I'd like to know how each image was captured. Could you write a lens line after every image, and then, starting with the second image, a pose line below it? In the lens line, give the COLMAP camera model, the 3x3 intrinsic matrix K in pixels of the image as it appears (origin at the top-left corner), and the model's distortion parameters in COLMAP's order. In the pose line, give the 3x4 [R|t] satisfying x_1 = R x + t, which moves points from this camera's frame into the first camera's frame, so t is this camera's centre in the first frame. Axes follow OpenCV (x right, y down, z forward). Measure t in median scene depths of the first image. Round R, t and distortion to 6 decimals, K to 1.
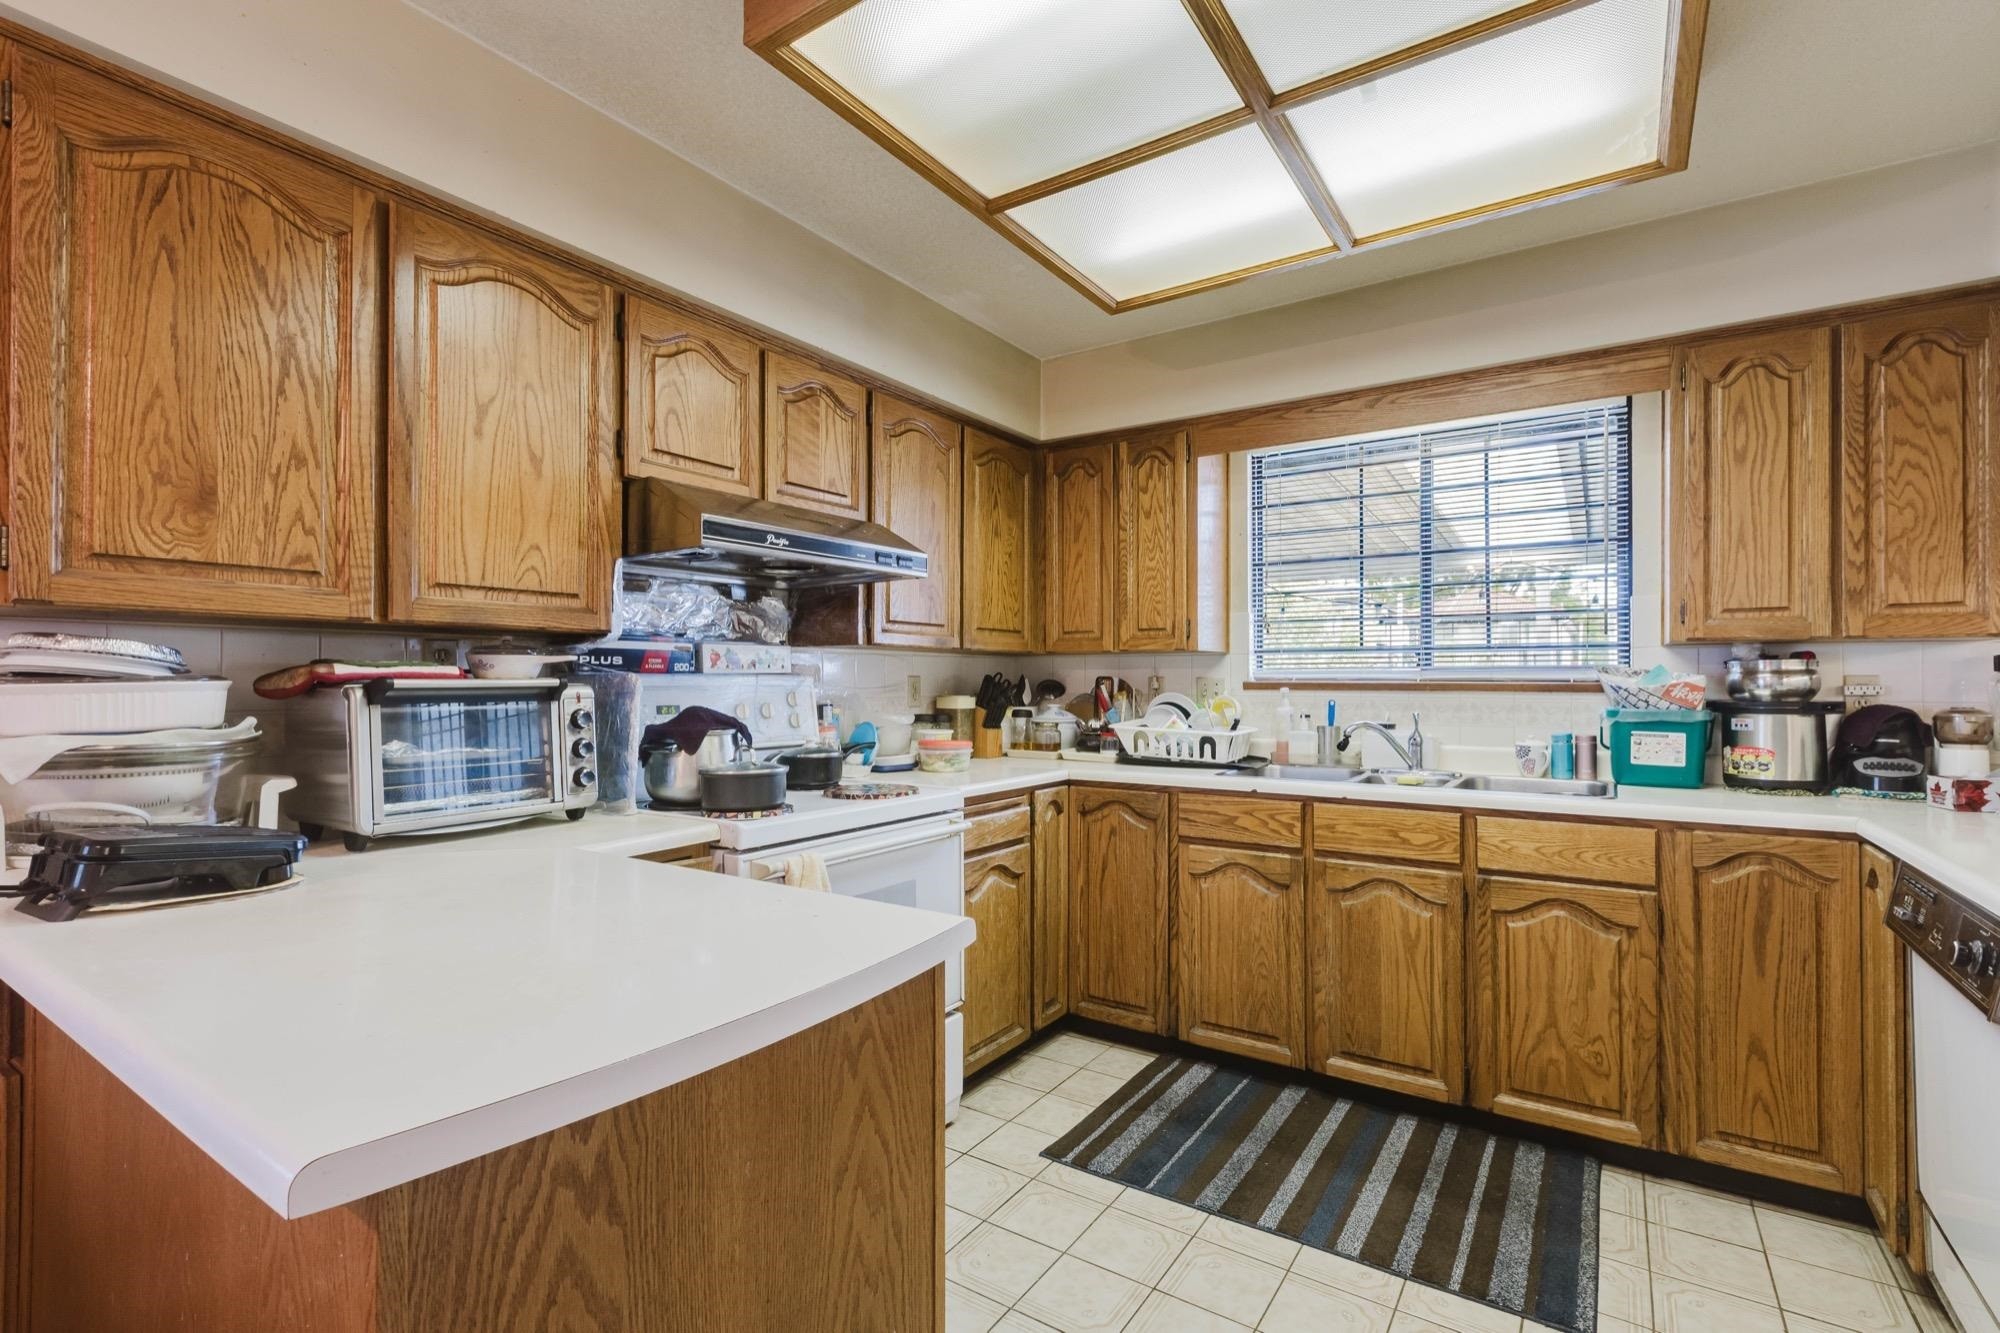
lens RADIAL K [[904.0, 0, 1000.0], [0, 904.0, 666.5], [0, 0, 1]] dist [0.012701, -0.008897]
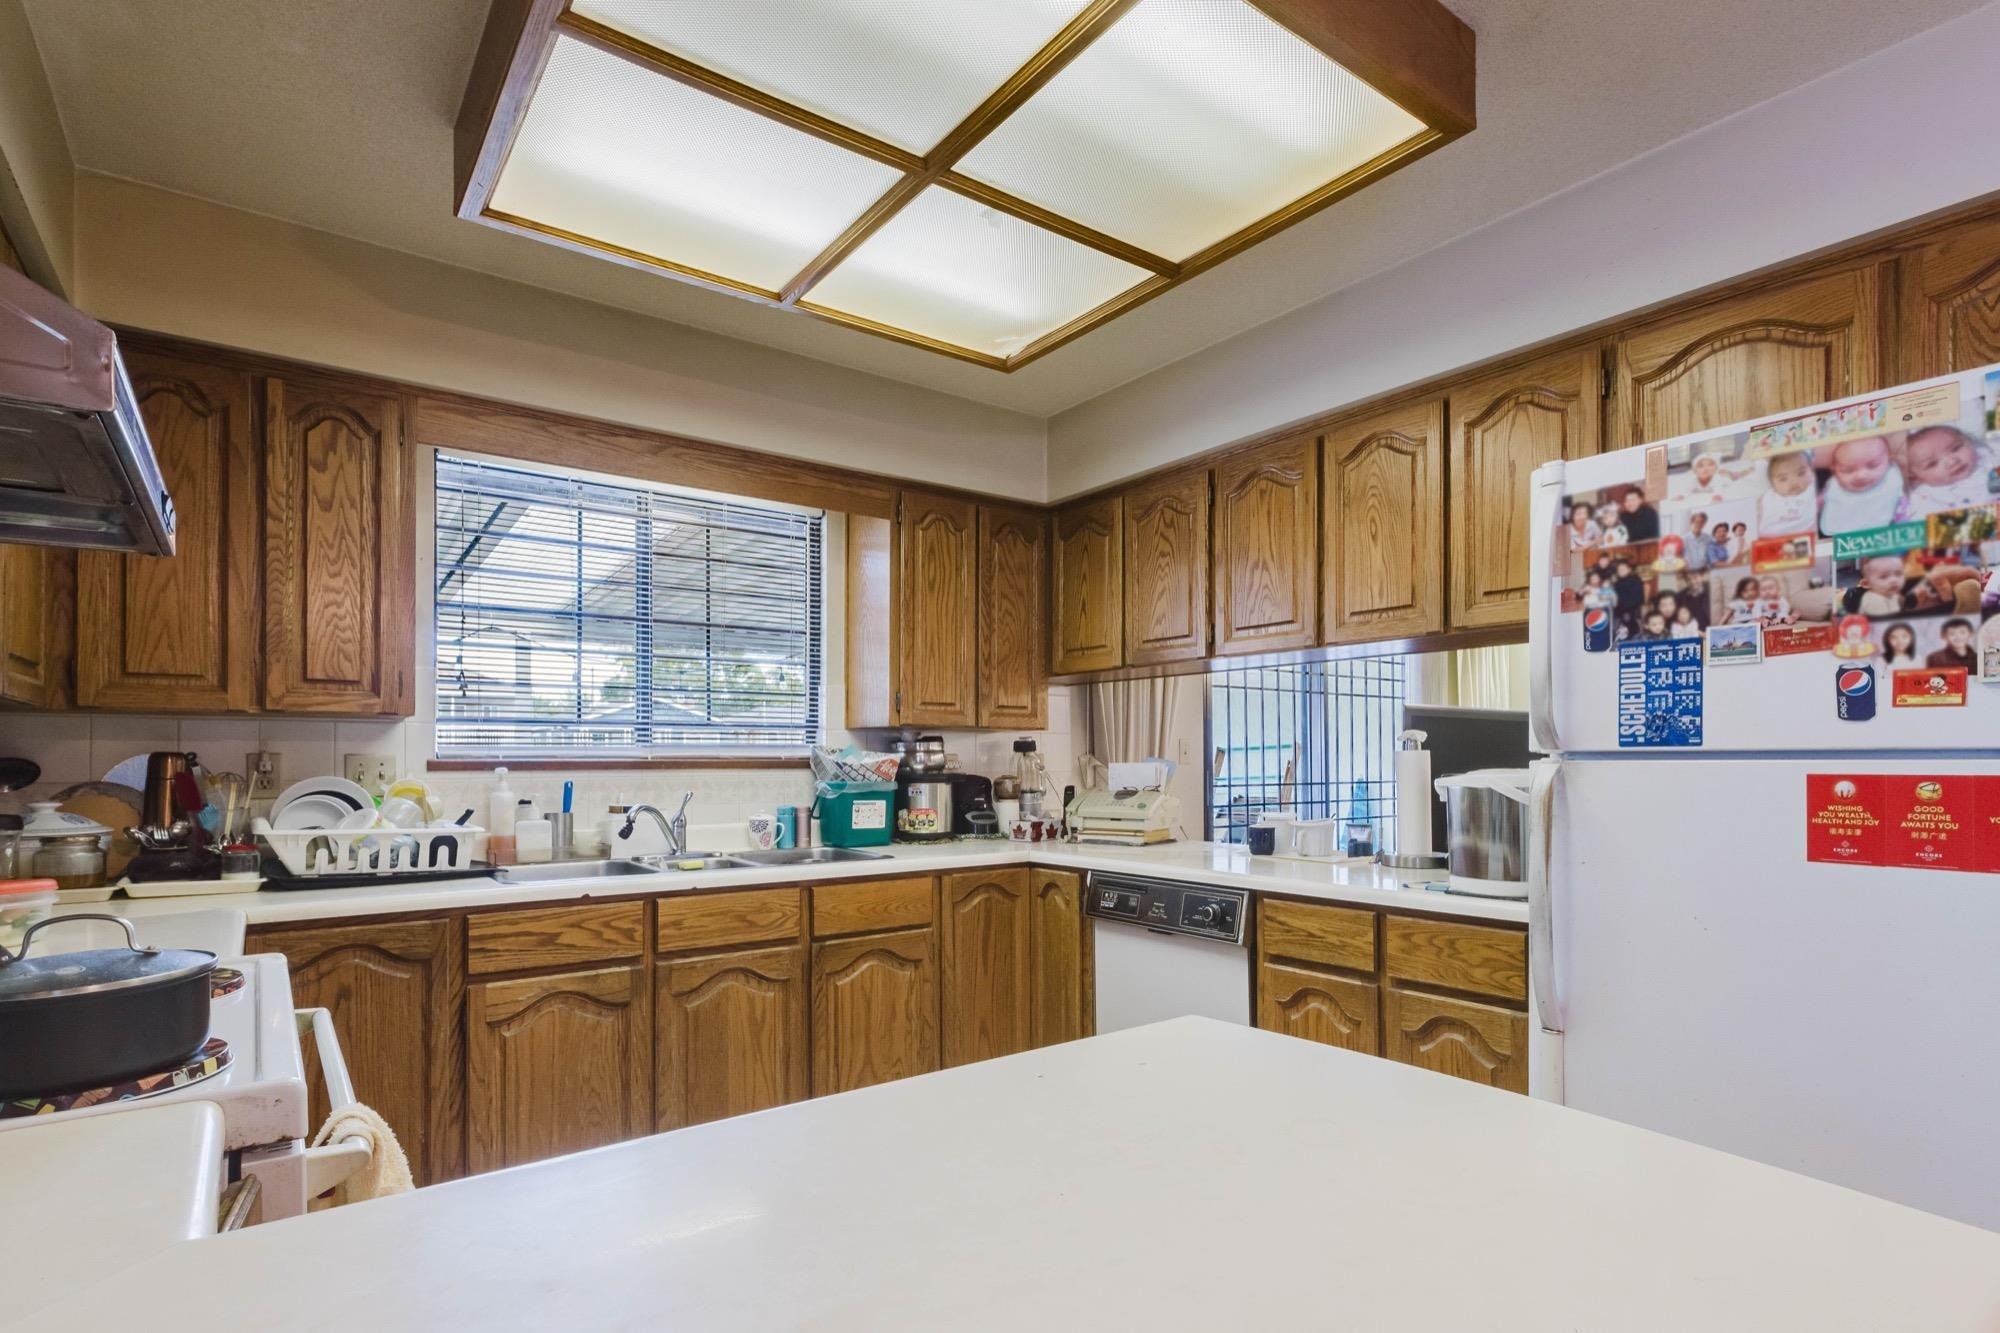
lens RADIAL K [[1005.2, 0, 1001.4], [0, 1005.2, 748.2], [0, 0, 1]] dist [-0.001663, -0.000227]
pose [[0.335375, 0.008835, 0.942043, -0.465942], [-0.012904, 0.999905, -0.004784, 0.006871], [-0.941996, -0.010552, 0.335457, 0.384484]]
